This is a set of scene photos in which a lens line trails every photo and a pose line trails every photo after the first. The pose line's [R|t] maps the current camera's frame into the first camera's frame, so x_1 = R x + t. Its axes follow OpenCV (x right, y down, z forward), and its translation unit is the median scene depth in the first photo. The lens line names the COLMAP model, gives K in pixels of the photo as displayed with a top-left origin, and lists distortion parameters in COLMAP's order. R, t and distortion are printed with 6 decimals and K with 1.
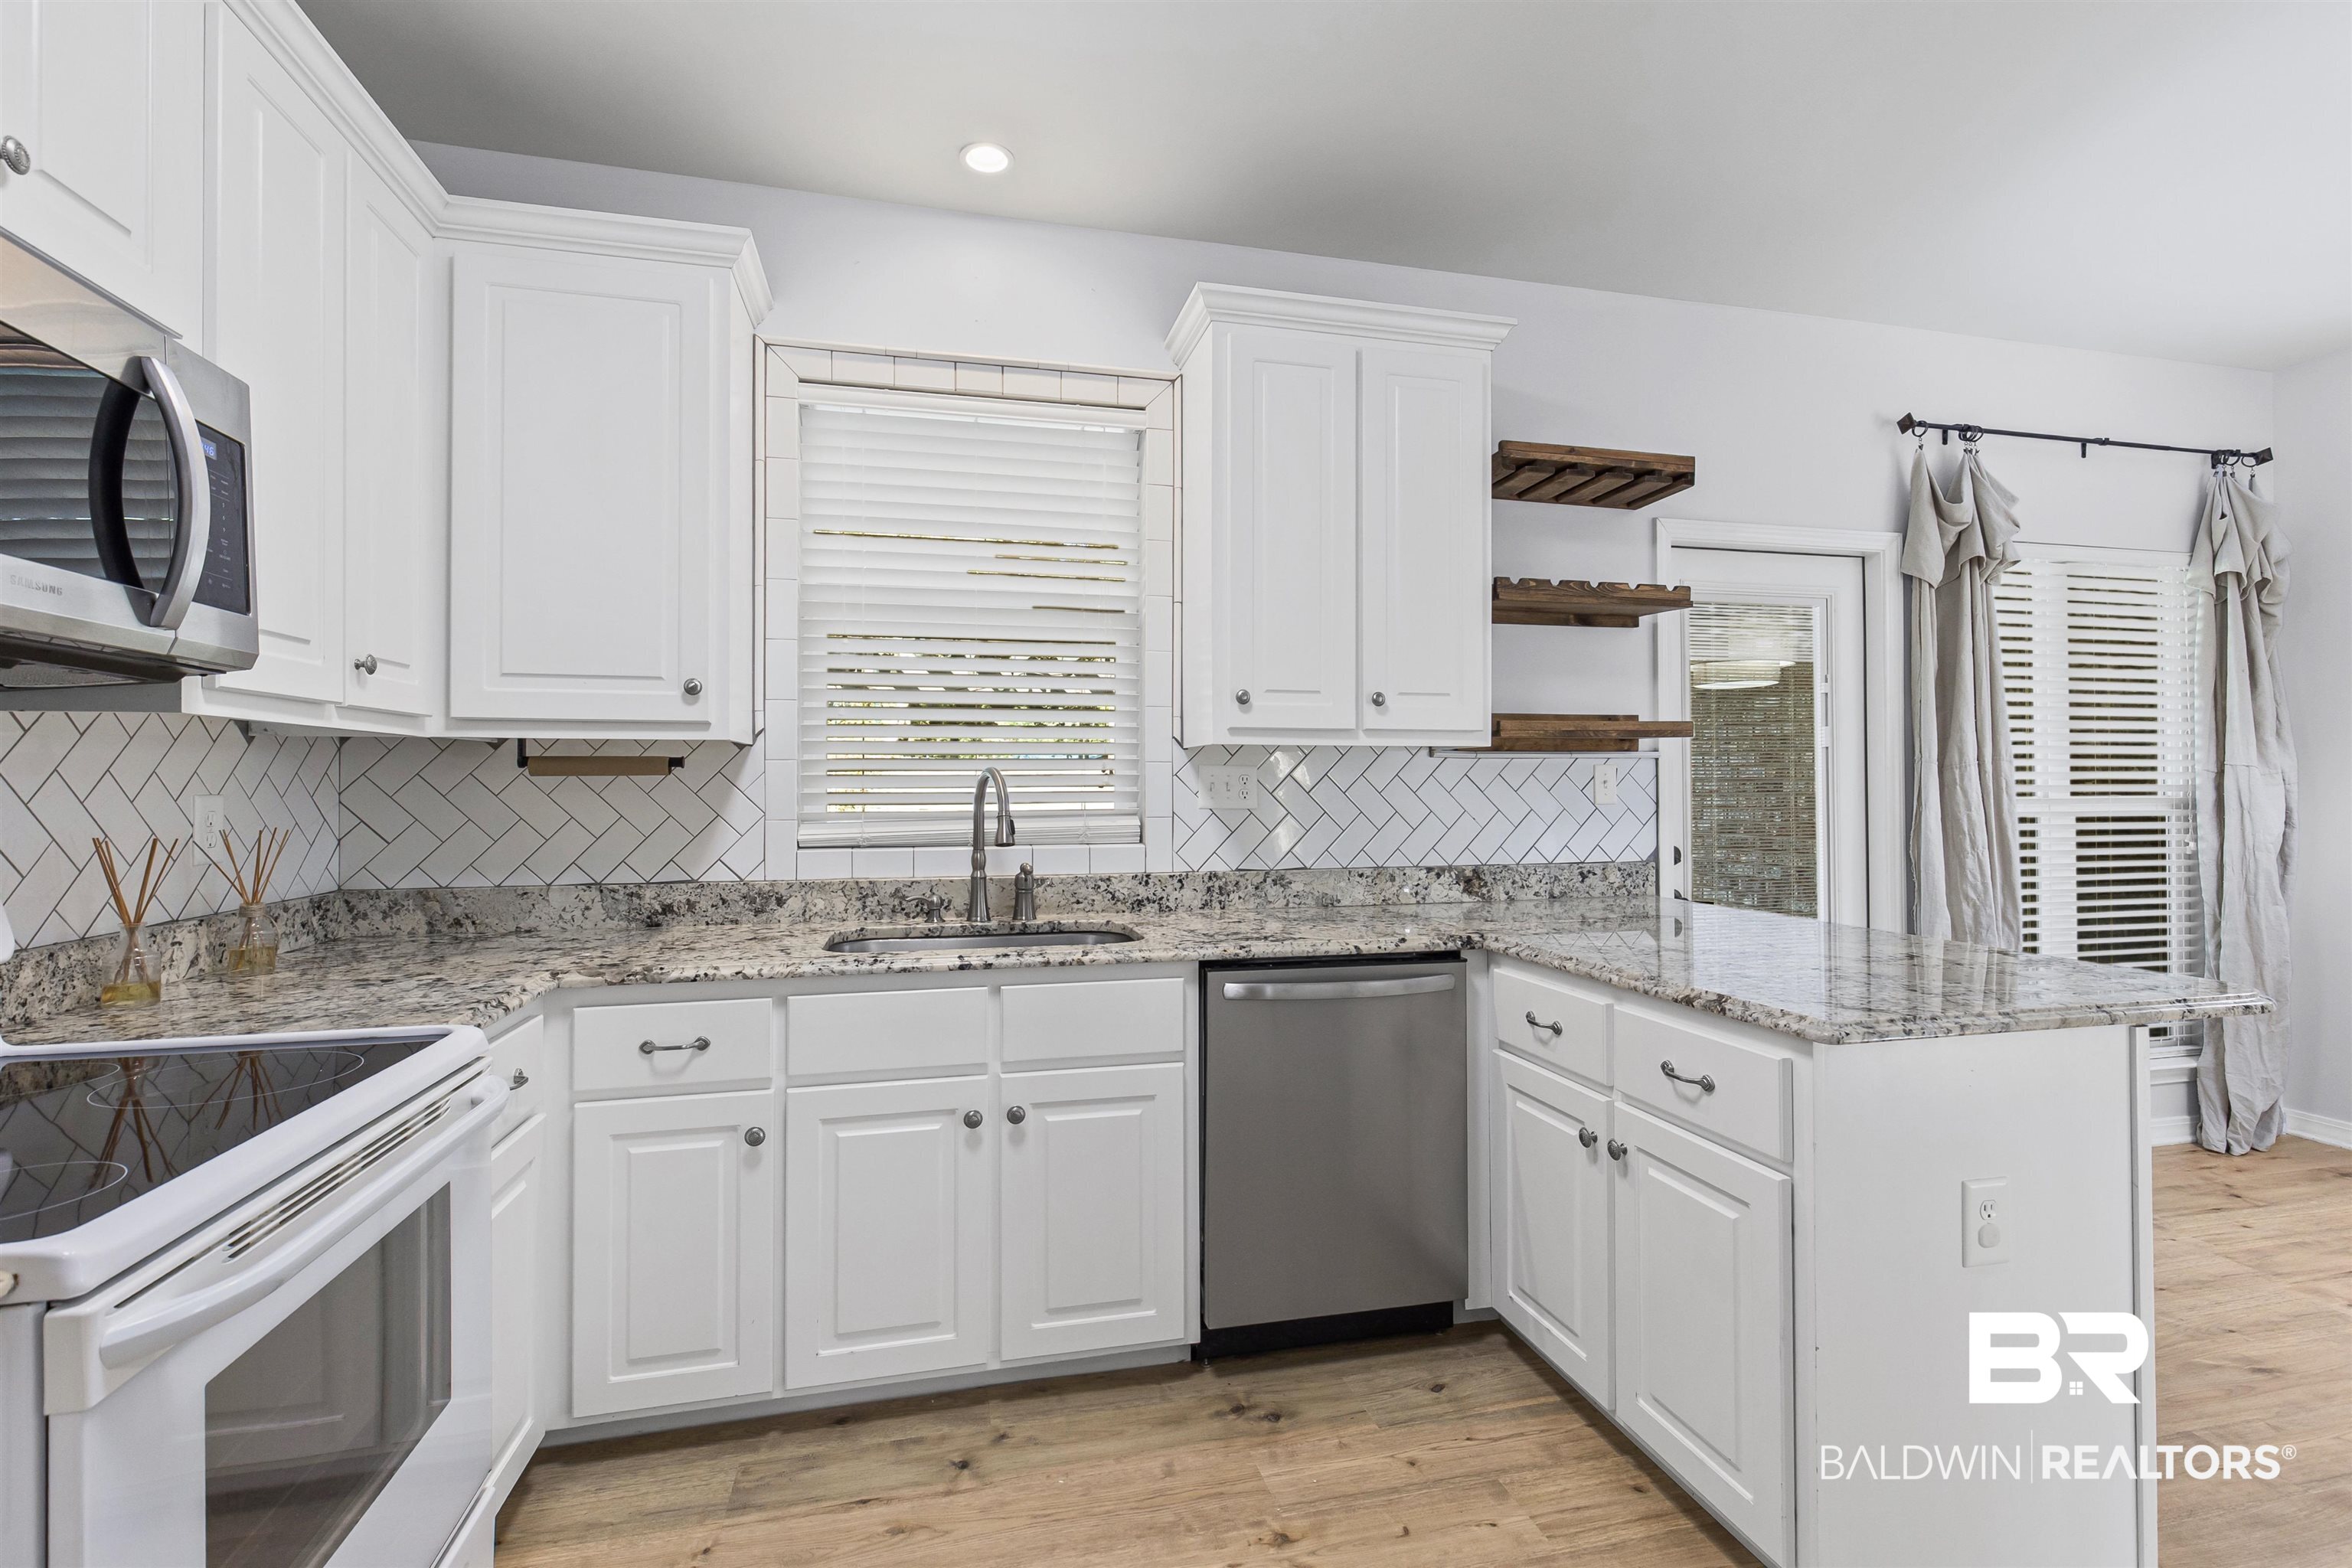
lens RADIAL K [[1069.7, 0, 1189.1], [0, 1069.7, 767.8], [0, 0, 1]] dist [0.004155, -0.000615]
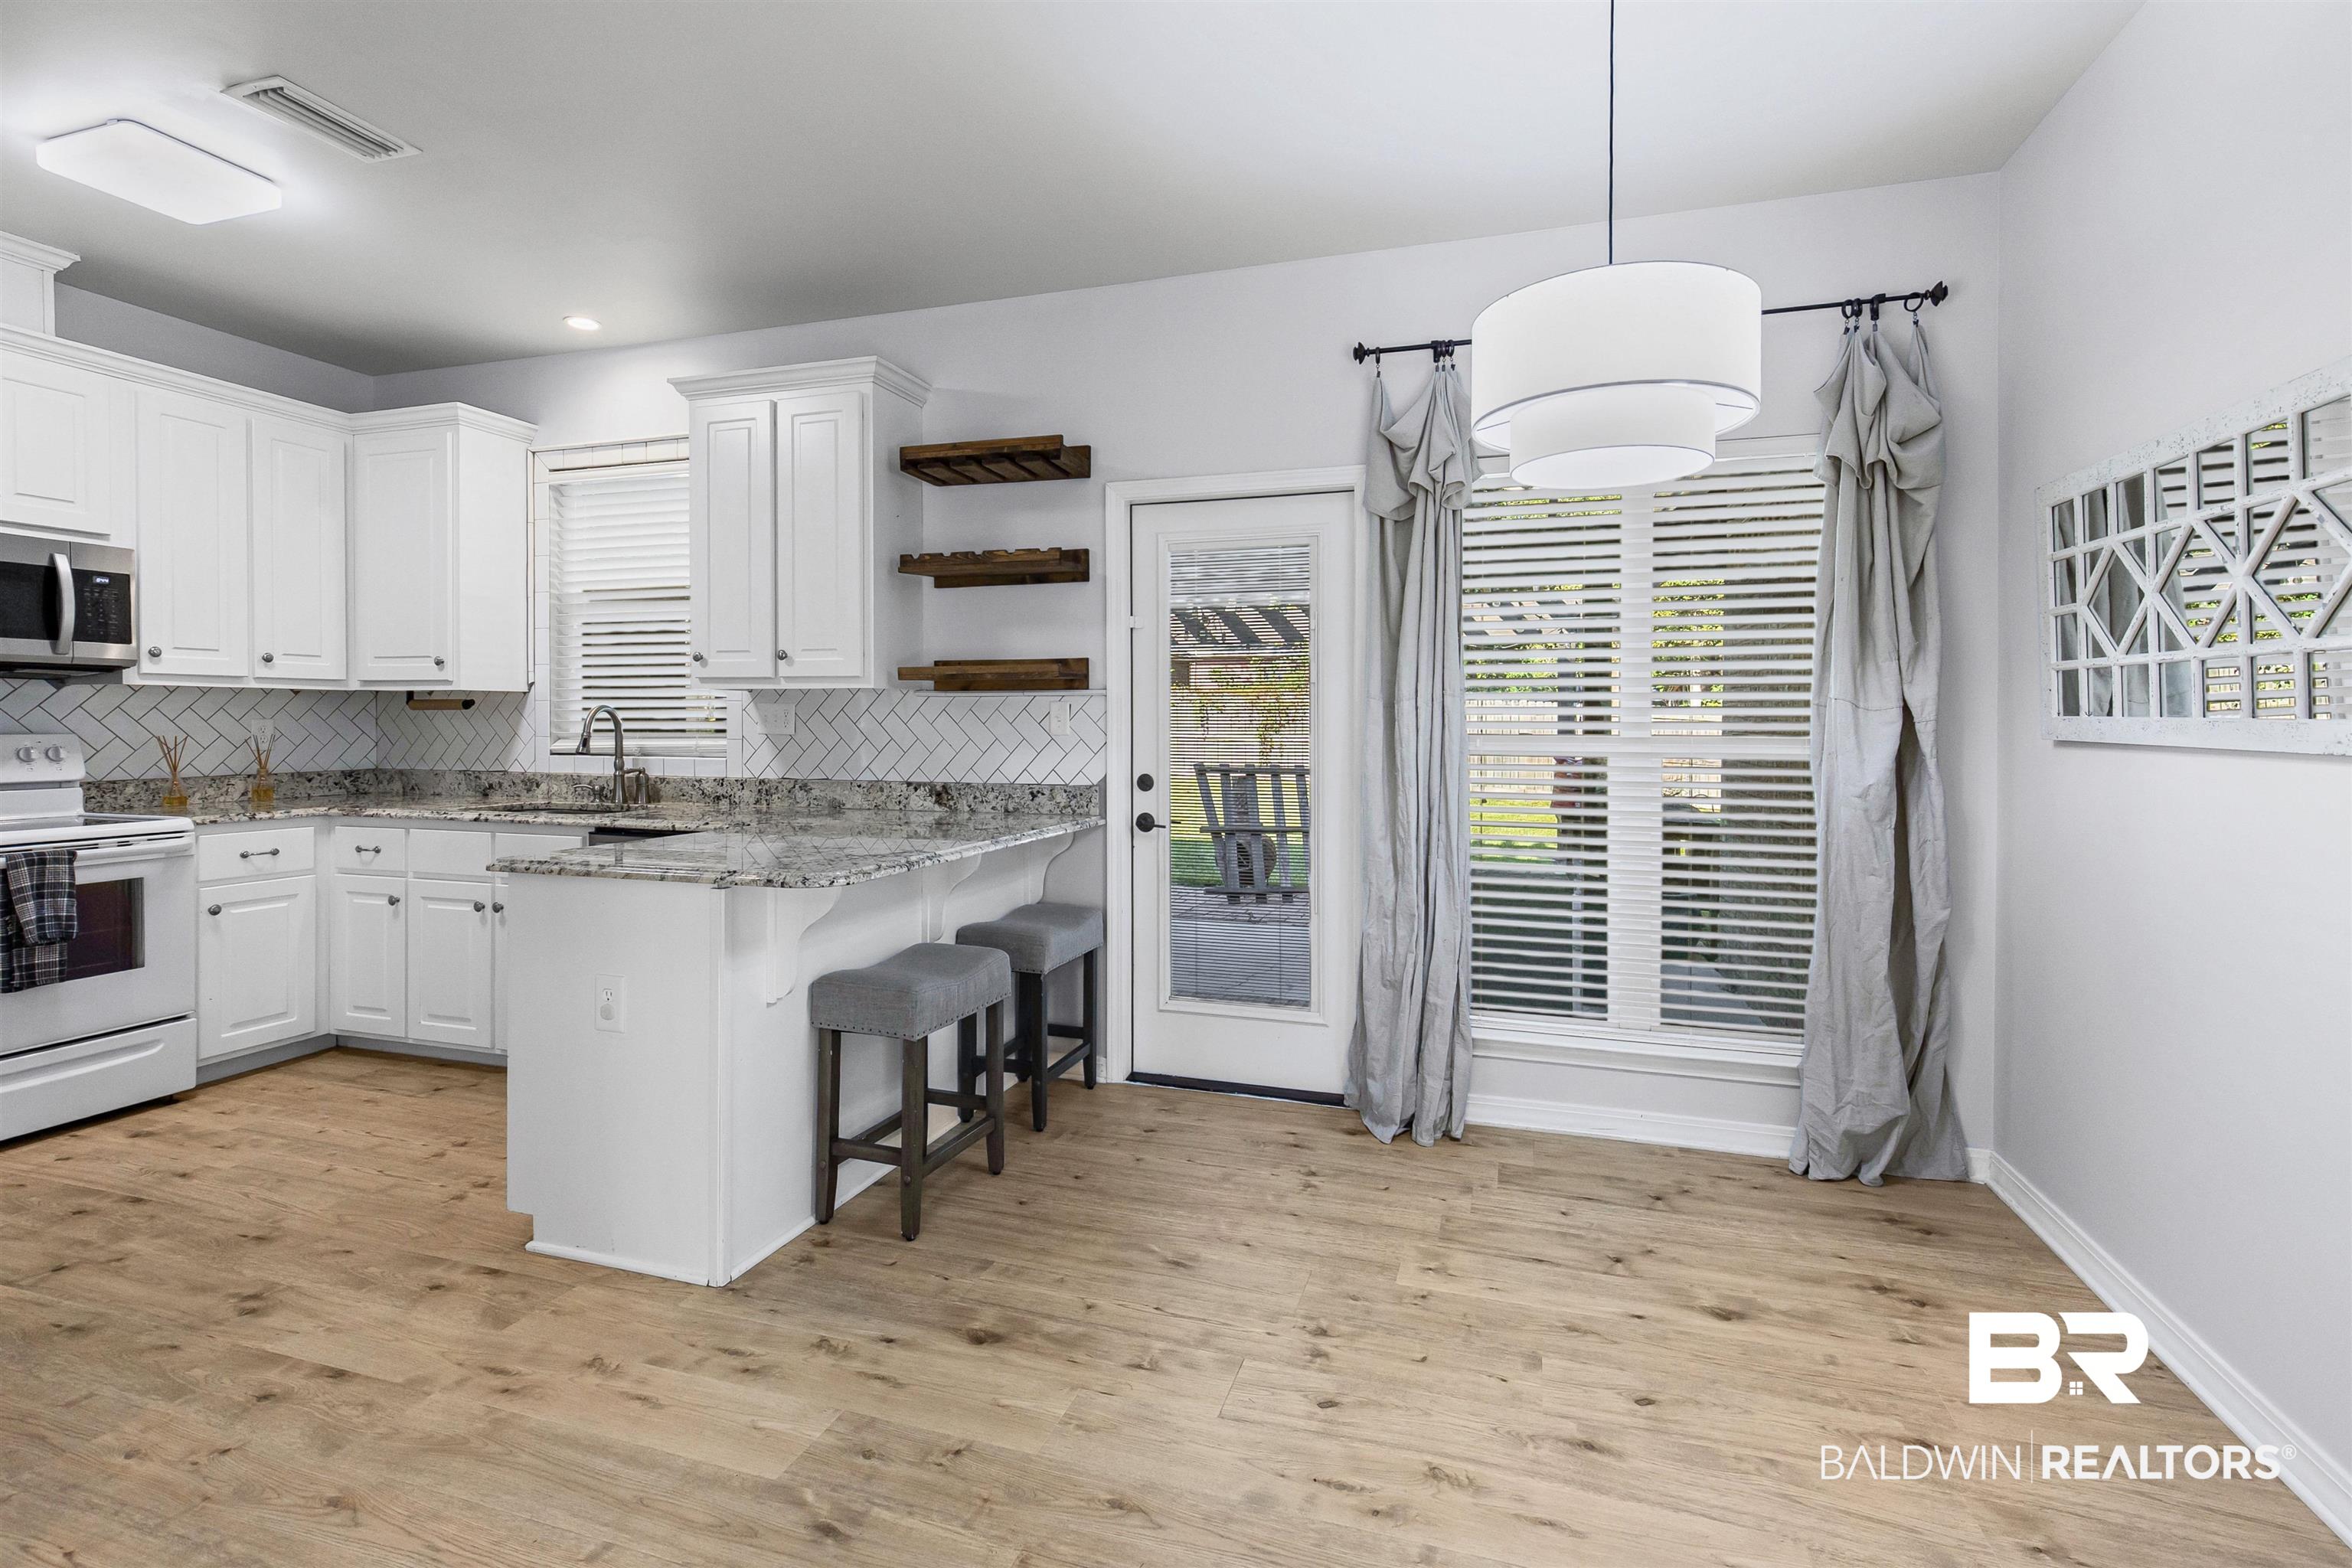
lens RADIAL K [[1069.7, 0, 1137.9], [0, 1069.7, 725.4], [0, 0, 1]] dist [0.004155, -0.000615]
pose [[0.850151, 0.007933, -0.526480, 1.179514], [0.002964, 0.999799, 0.019850, 0.000388], [0.526531, -0.018436, 0.849956, 0.060014]]
